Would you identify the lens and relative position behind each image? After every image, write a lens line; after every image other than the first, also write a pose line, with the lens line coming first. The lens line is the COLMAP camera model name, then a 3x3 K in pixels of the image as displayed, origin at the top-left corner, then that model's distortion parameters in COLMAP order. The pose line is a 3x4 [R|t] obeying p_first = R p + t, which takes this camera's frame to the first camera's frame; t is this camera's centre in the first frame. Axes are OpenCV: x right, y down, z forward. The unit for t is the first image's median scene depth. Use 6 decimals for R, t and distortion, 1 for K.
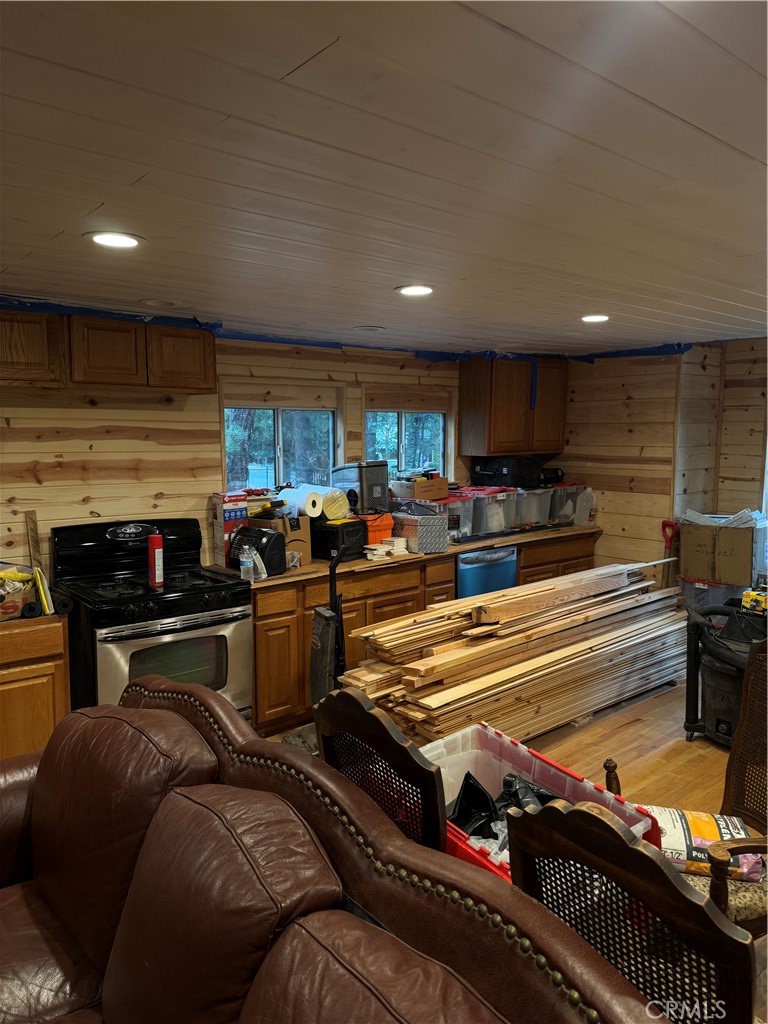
lens RADIAL K [[714.5, 0, 382.4], [0, 714.5, 514.1], [0, 0, 1]] dist [0.108769, -0.156536]
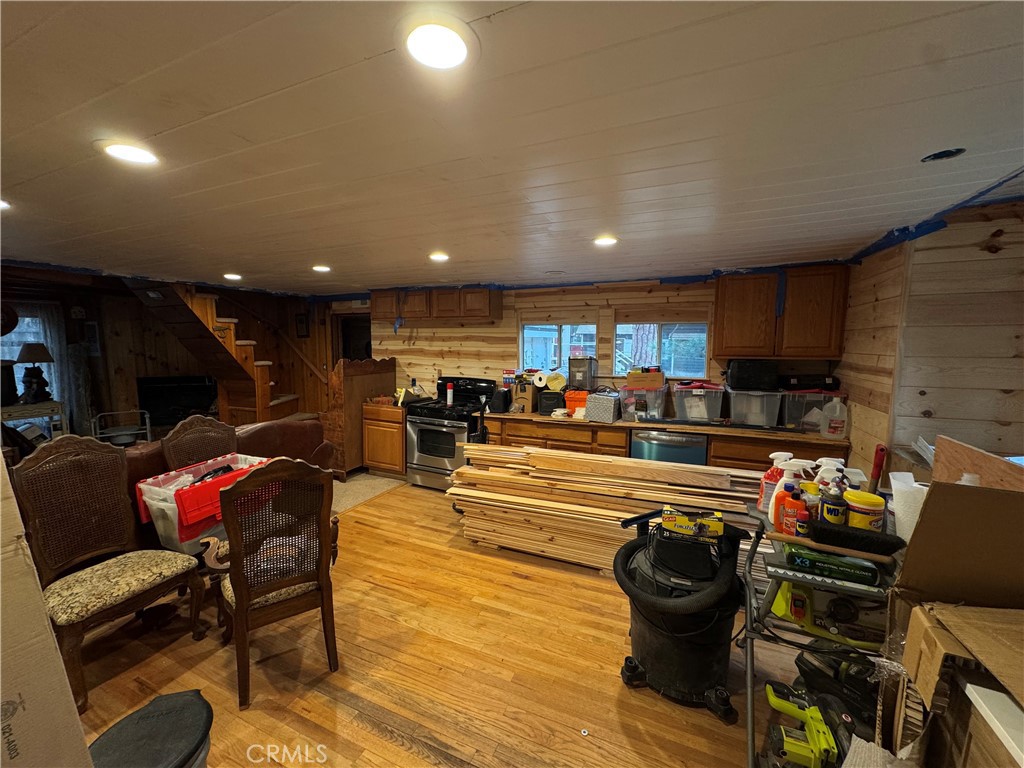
lens RADIAL K [[403.5, 0, 510.0], [0, 403.5, 386.9], [0, 0, 1]] dist [-0.000140, -0.000018]
pose [[0.449054, 0.102310, -0.887628, 0.775512], [-0.109590, 0.992229, 0.058924, -0.047682], [0.886758, 0.070815, 0.456777, 0.521834]]
